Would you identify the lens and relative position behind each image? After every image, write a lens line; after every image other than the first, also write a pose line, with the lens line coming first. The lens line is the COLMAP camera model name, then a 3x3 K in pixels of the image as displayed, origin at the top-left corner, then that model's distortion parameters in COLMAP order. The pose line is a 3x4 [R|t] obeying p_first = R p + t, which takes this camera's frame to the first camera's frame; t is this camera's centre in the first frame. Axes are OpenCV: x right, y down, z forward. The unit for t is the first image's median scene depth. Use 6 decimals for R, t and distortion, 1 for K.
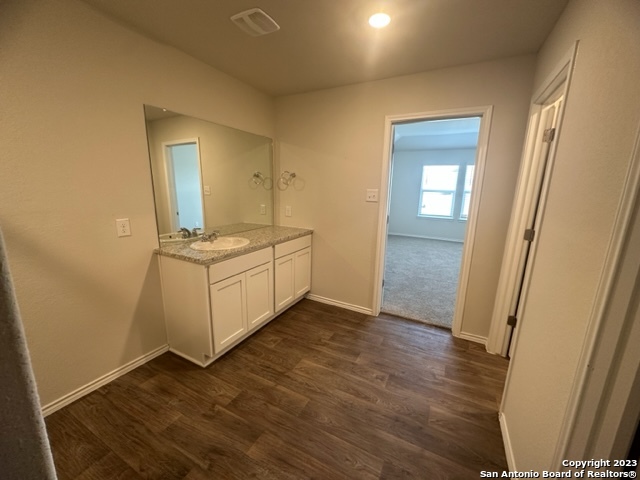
lens RADIAL K [[256.4, 0, 321.2], [0, 256.4, 239.9], [0, 0, 1]] dist [-0.002337, 0.000990]
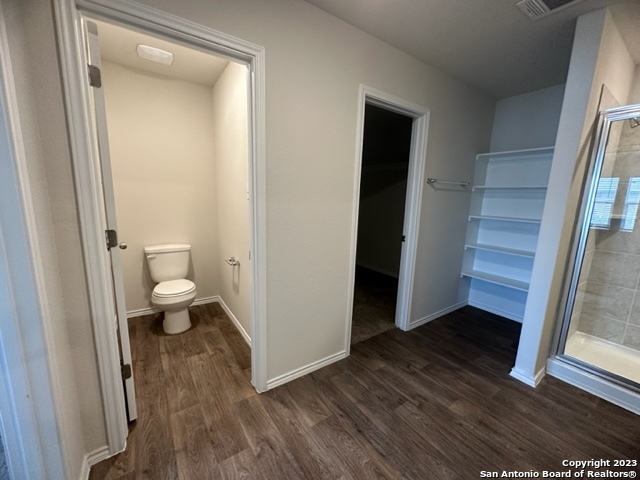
lens RADIAL K [[256.4, 0, 321.3], [0, 256.4, 240.4], [0, 0, 1]] dist [-0.002337, 0.000990]
pose [[-0.881990, -0.133902, 0.451845, 0.081625], [0.042442, 0.932320, 0.359135, -0.240978], [-0.469353, 0.335931, -0.816614, 1.409085]]
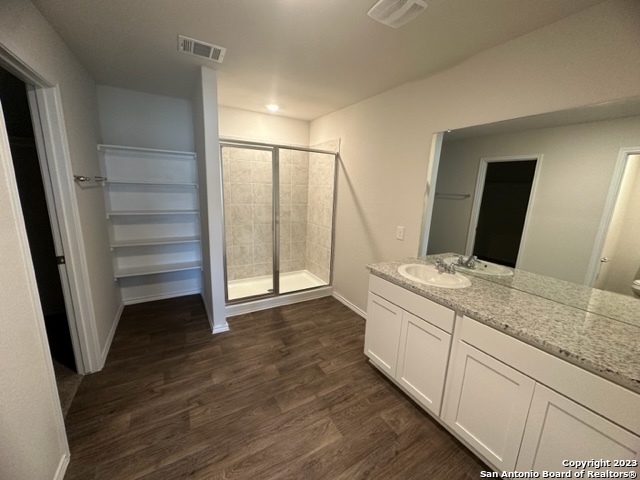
lens RADIAL K [[256.4, 0, 318.2], [0, 256.4, 241.6], [0, 0, 1]] dist [-0.002337, 0.000990]
pose [[-0.538538, 0.132539, -0.832112, 0.598285], [-0.219638, 0.931329, 0.290491, -0.302892], [0.813471, 0.339204, -0.472446, 1.311213]]
